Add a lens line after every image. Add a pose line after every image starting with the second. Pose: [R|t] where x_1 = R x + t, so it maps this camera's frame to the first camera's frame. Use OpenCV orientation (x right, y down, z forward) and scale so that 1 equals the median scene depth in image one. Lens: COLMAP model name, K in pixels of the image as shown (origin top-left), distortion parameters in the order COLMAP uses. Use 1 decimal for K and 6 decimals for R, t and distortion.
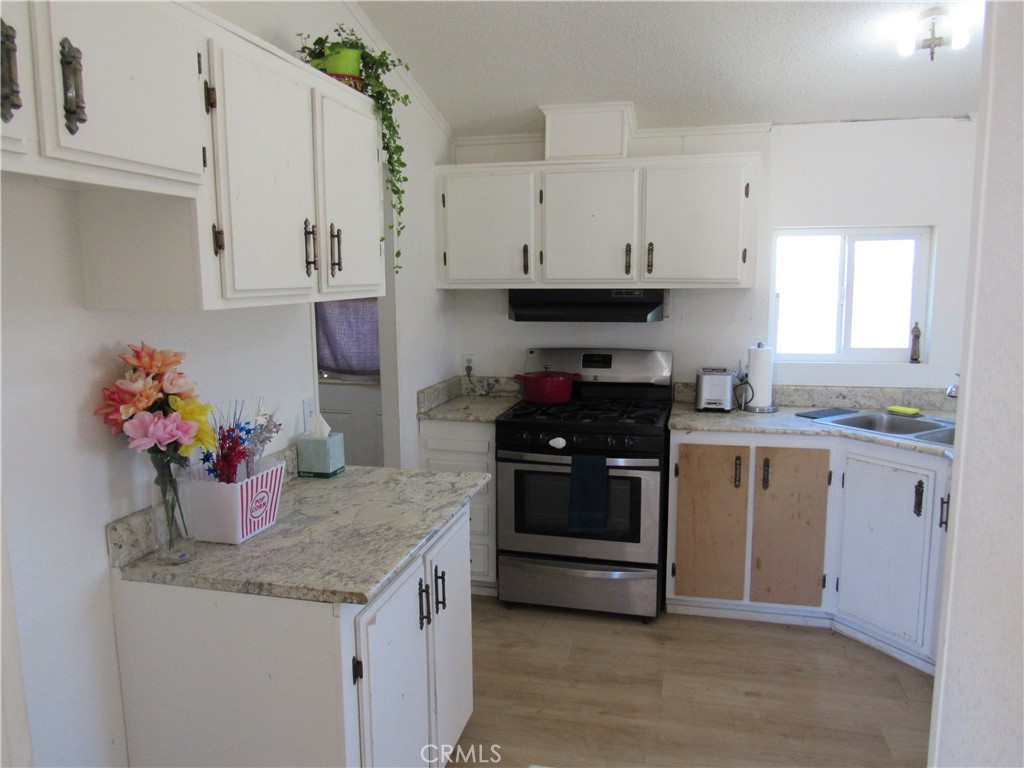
lens RADIAL K [[729.9, 0, 512.0], [0, 729.9, 384.0], [0, 0, 1]] dist [-0.032105, 0.001885]
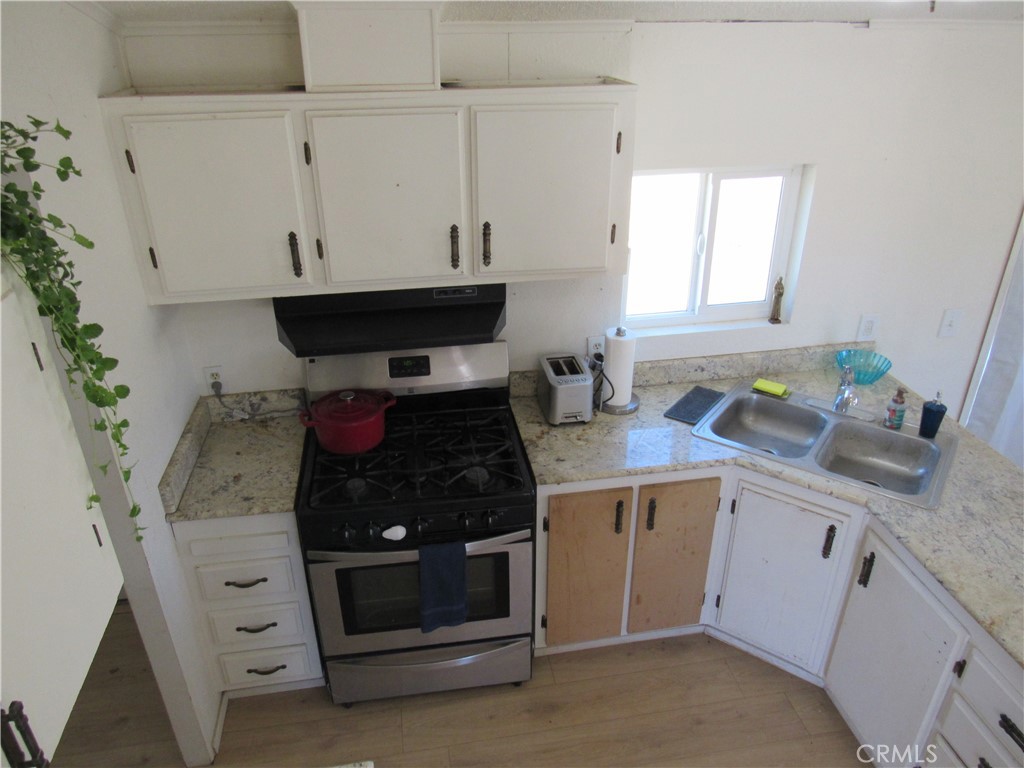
lens RADIAL K [[729.9, 0, 512.0], [0, 729.9, 384.0], [0, 0, 1]] dist [-0.032105, 0.001885]
pose [[0.914852, -0.185741, 0.358534, -0.058849], [0.058754, 0.939705, 0.336902, -0.280004], [-0.399492, -0.287150, 0.870604, 0.357379]]
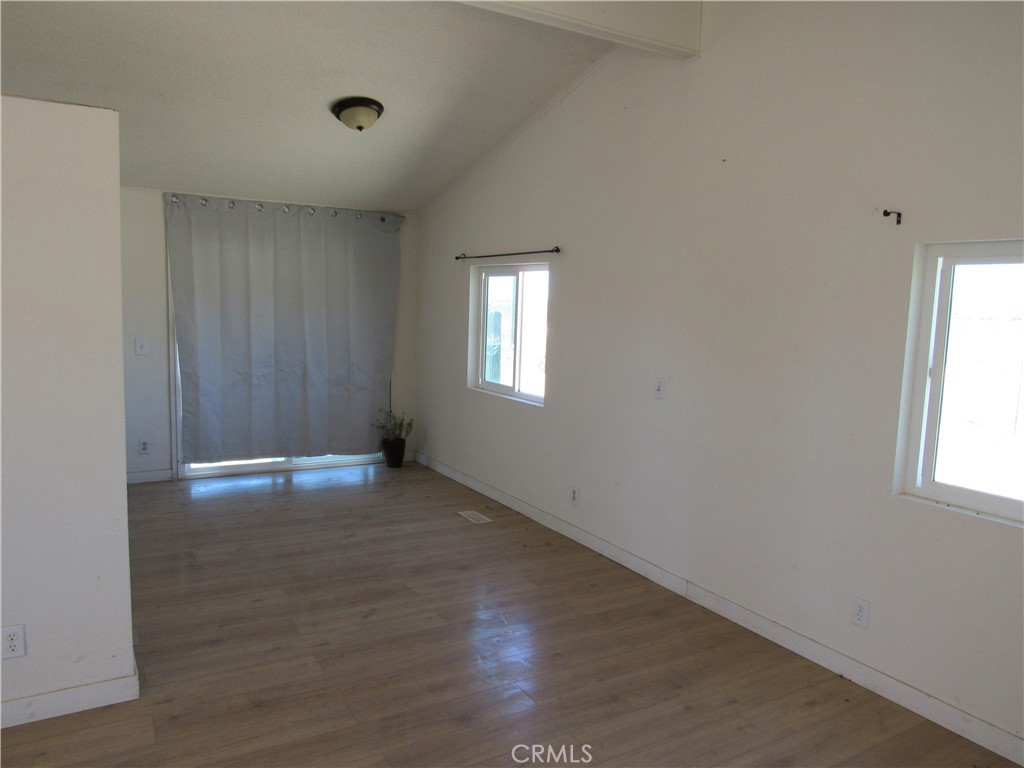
lens RADIAL K [[723.2, 0, 514.9], [0, 723.2, 384.4], [0, 0, 1]] dist [-0.036863, 0.010105]
pose [[0.705750, -0.041687, 0.707234, 0.250501], [0.060486, 0.998168, -0.001523, 0.135253], [-0.705875, 0.043853, 0.706978, -0.794951]]
